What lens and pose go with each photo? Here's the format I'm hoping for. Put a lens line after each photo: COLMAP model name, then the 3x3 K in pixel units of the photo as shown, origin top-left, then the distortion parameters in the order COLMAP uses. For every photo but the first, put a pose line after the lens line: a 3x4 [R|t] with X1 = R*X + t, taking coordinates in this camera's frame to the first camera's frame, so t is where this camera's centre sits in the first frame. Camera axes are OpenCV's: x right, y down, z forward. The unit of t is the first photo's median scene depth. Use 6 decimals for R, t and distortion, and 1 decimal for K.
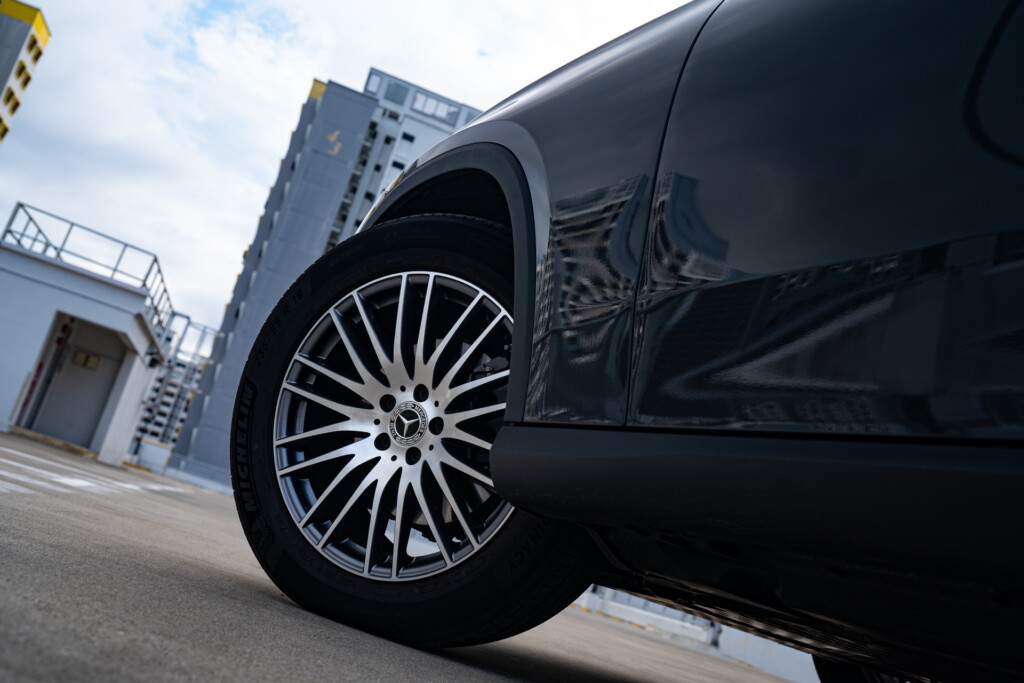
lens RADIAL K [[1092.5, 0, 512.3], [0, 1092.5, 342.6], [0, 0, 1]] dist [0.004673, 0.000000]
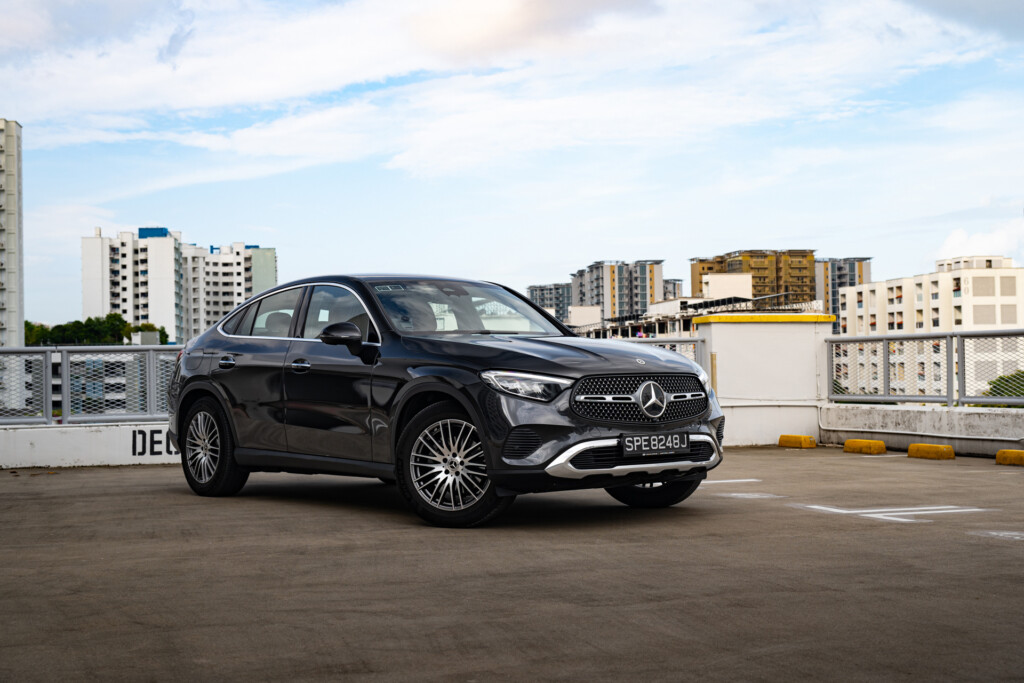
lens RADIAL K [[1418.4, 0, 509.0], [0, 1418.4, 341.5], [0, 0, 1]] dist [-0.014850, 0.000000]
pose [[0.963001, -0.254475, 0.088722, -0.221564], [0.252480, 0.967032, 0.033213, -0.398012], [-0.094249, -0.009584, 0.995503, -3.392956]]
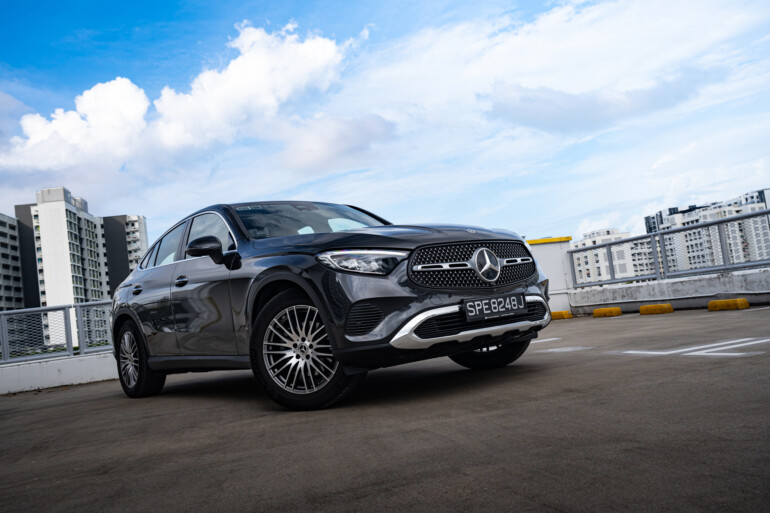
lens RADIAL K [[690.3, 0, 389.7], [0, 690.3, 255.9], [0, 0, 1]] dist [-0.009932, -0.013733]
pose [[0.928713, -0.353045, 0.113364, 0.017107], [0.356834, 0.934057, -0.014393, -0.073894], [-0.100807, 0.053819, 0.993449, -1.243619]]
